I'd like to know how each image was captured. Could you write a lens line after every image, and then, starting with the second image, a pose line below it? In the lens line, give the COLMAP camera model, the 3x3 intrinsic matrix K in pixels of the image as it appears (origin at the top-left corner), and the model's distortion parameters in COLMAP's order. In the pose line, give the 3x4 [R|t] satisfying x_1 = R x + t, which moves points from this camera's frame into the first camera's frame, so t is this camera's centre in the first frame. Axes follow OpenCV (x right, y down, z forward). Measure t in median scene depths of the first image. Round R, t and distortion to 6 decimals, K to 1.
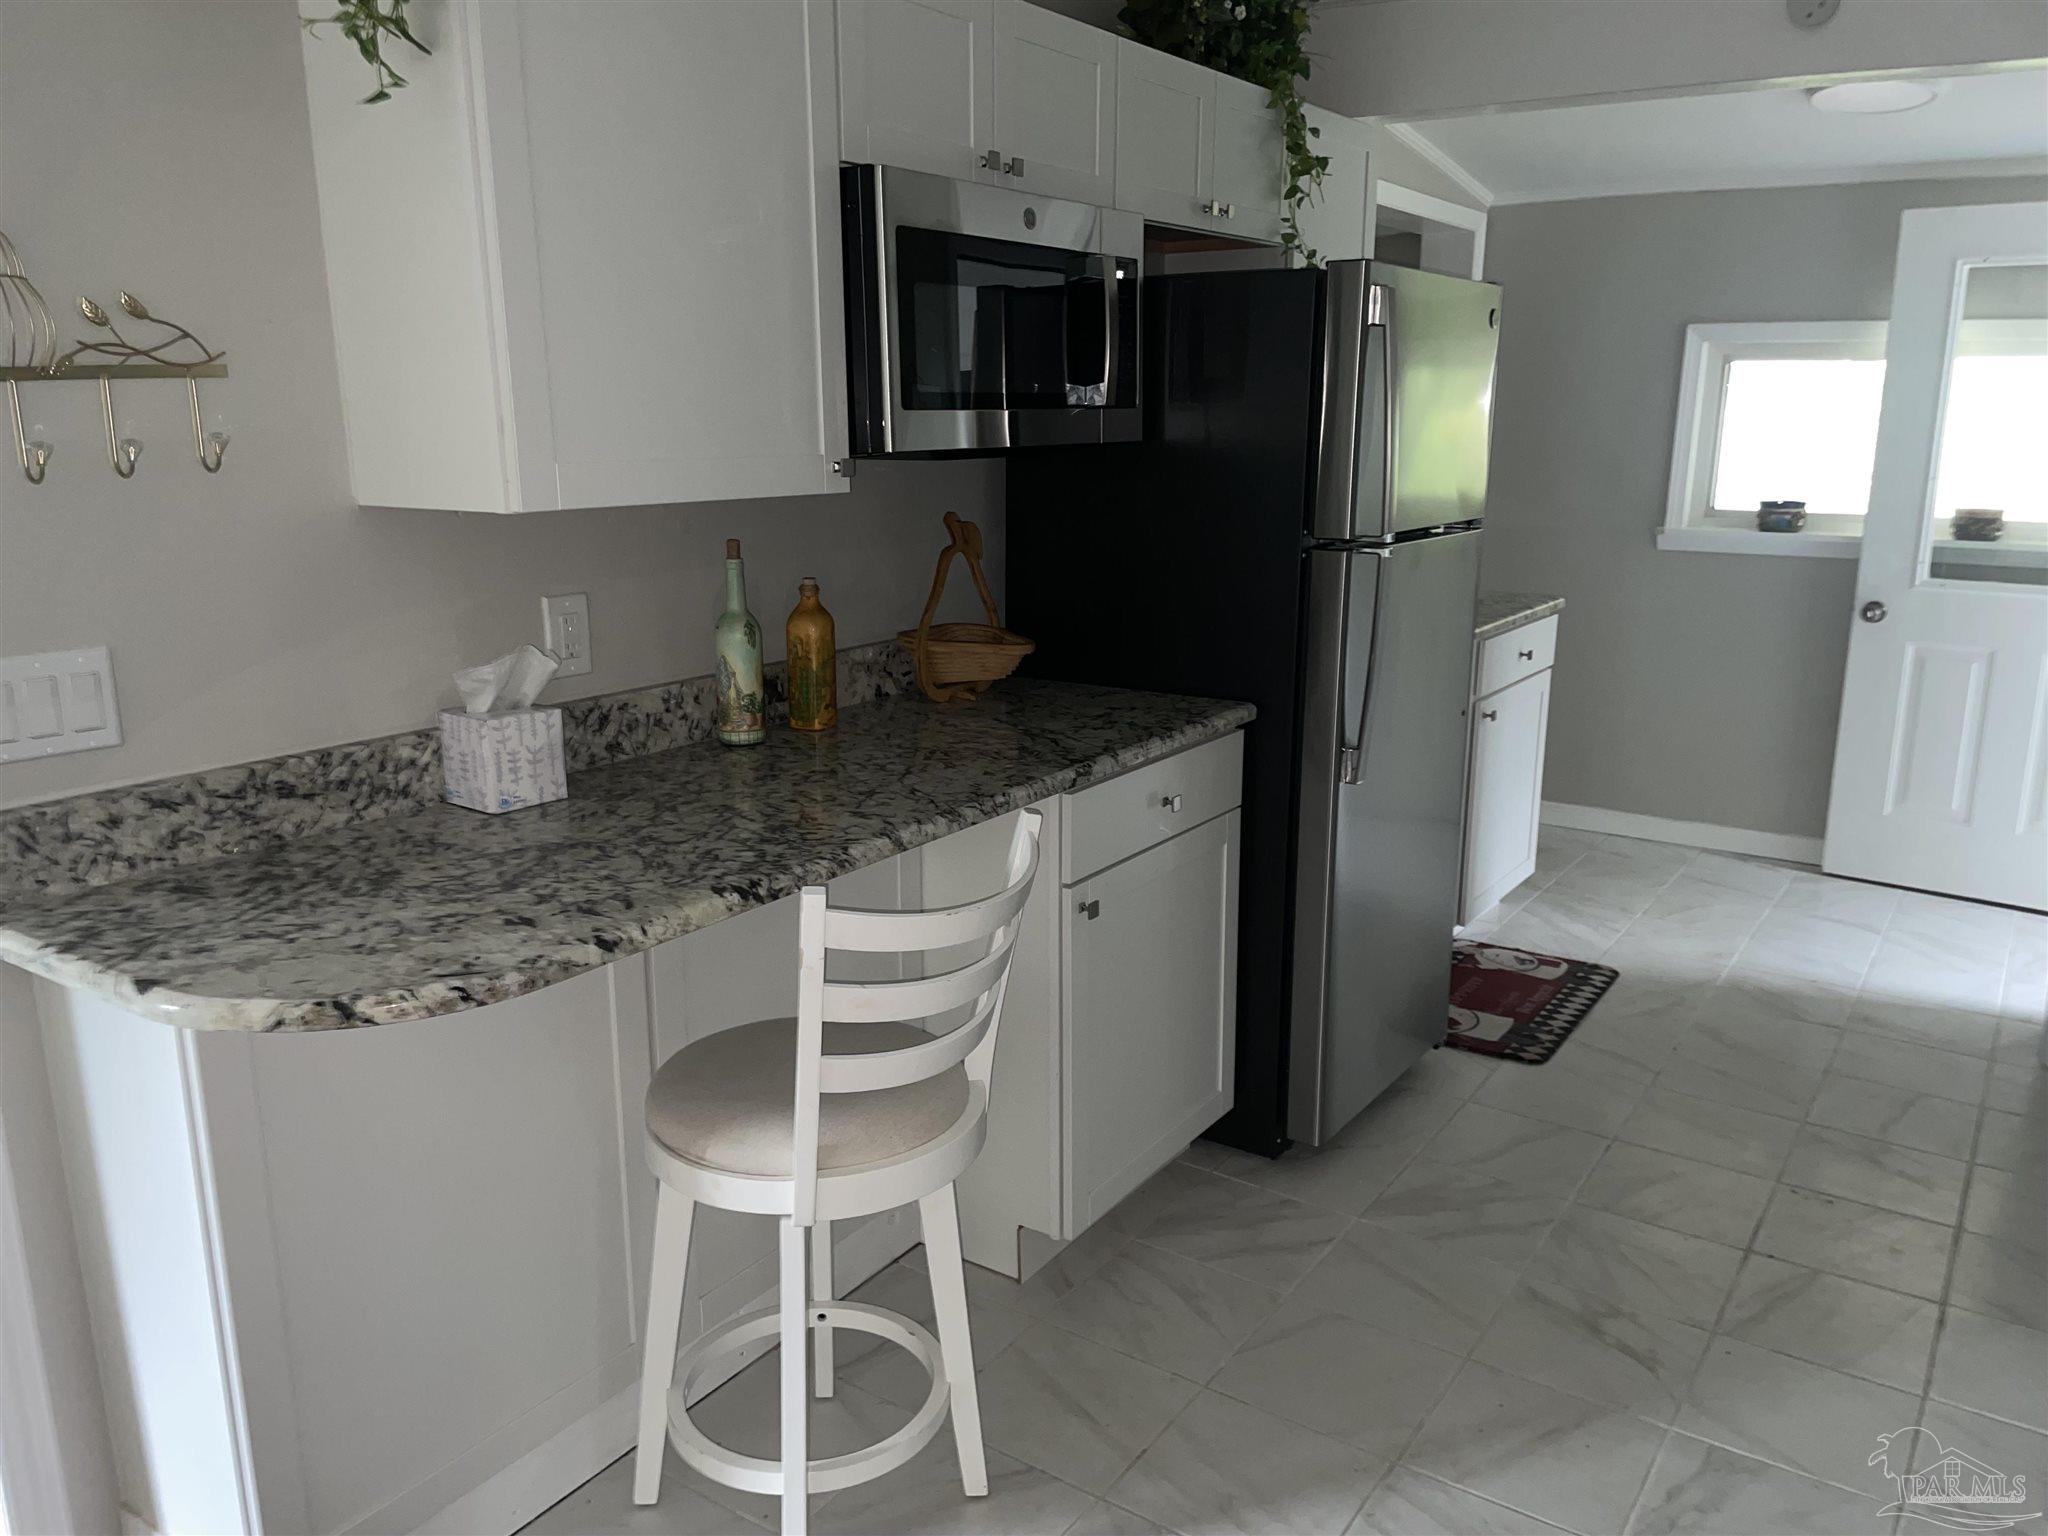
lens RADIAL K [[1537.5, 0, 1030.1], [0, 1537.5, 786.8], [0, 0, 1]] dist [0.095416, -0.129937]
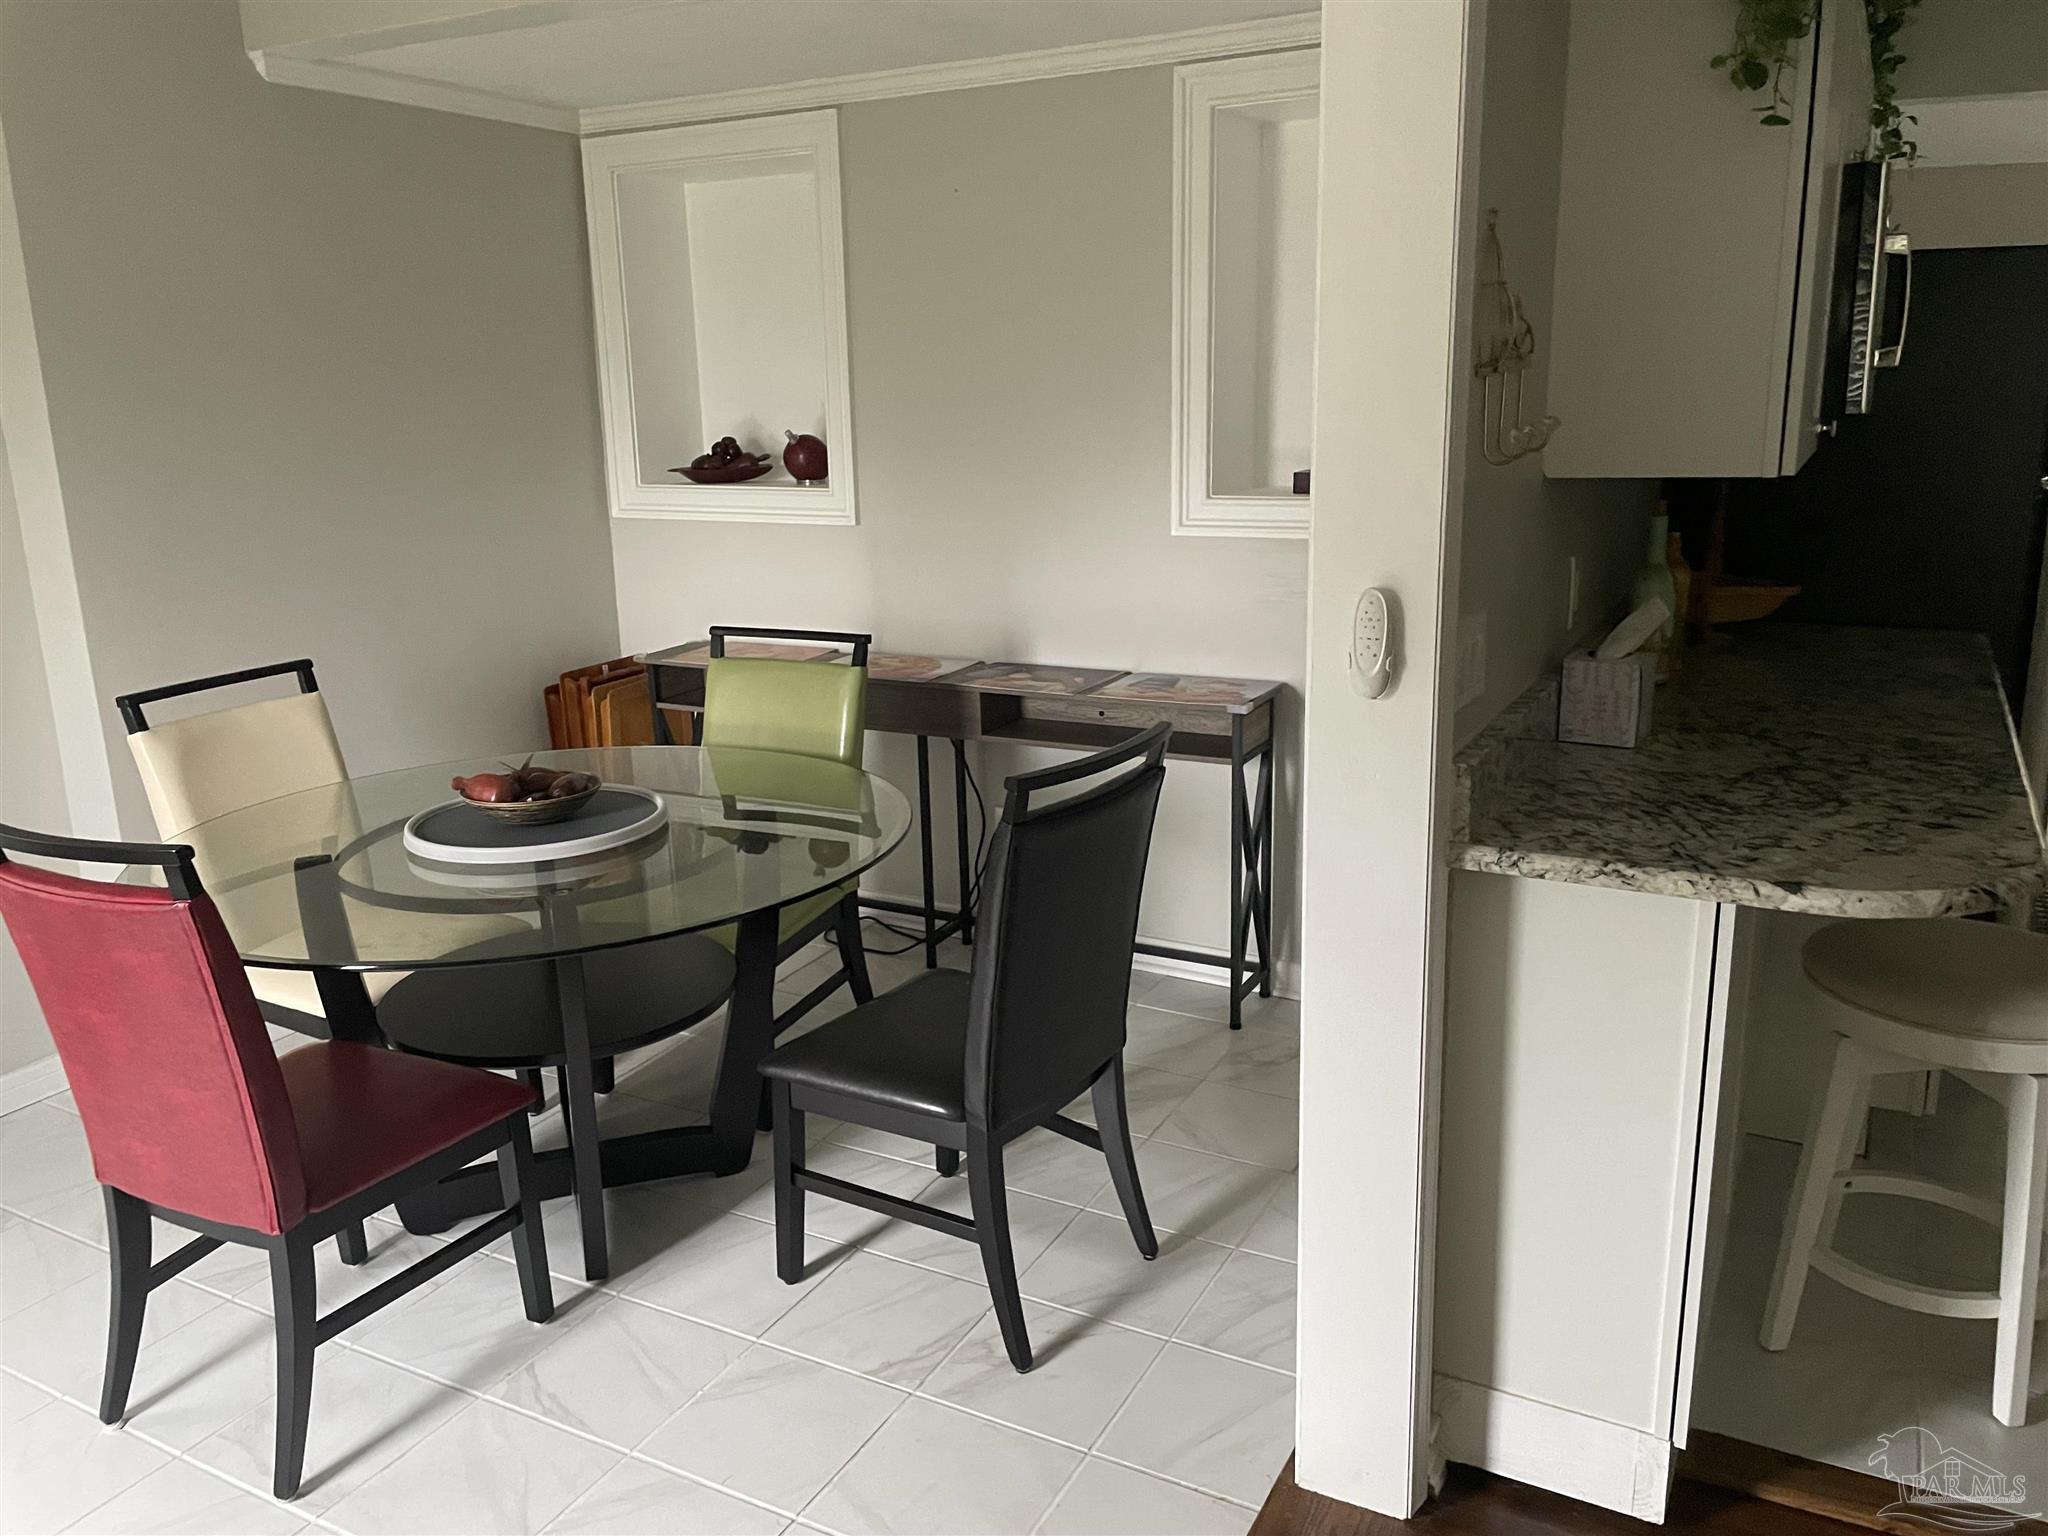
lens RADIAL K [[1548.2, 0, 1030.8], [0, 1548.2, 758.7], [0, 0, 1]] dist [0.099152, -0.135260]
pose [[0.994474, -0.047463, 0.093643, -0.650009], [0.047329, 0.998873, 0.003654, 0.000276], [-0.093711, 0.000798, 0.995599, -0.063363]]
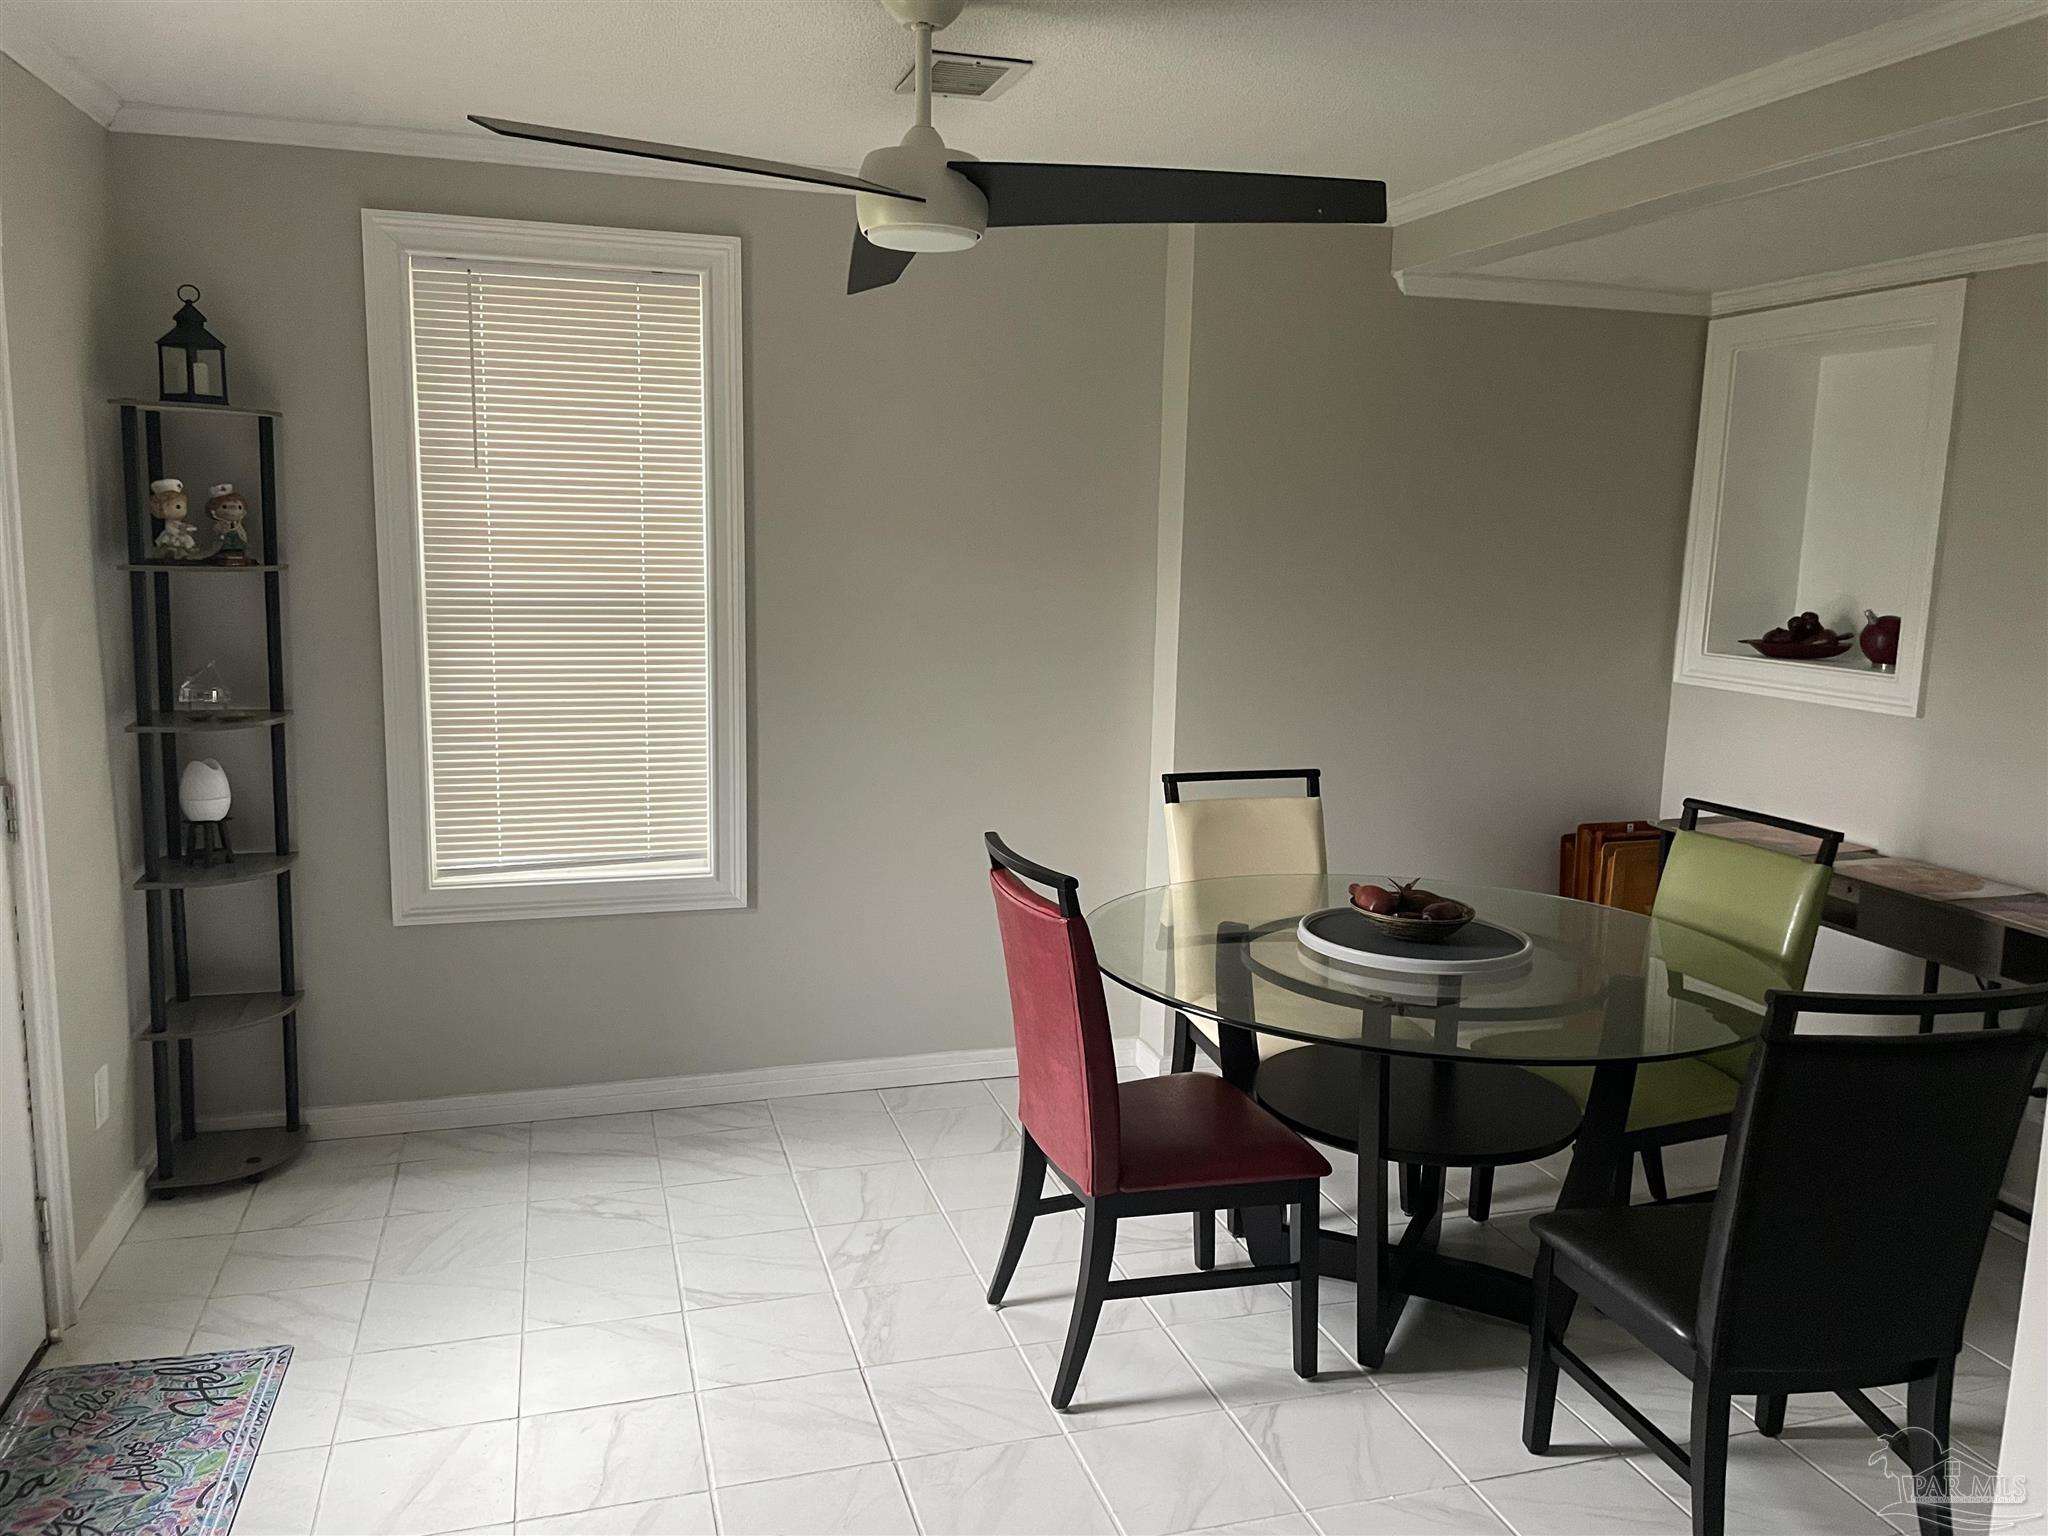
lens RADIAL K [[1548.2, 0, 1030.8], [0, 1548.2, 758.7], [0, 0, 1]] dist [0.099152, -0.135260]
pose [[0.779822, 0.112648, -0.615782, -0.414263], [-0.173281, 0.984083, -0.039420, -0.006029], [0.601541, 0.137444, 0.786930, -0.087945]]
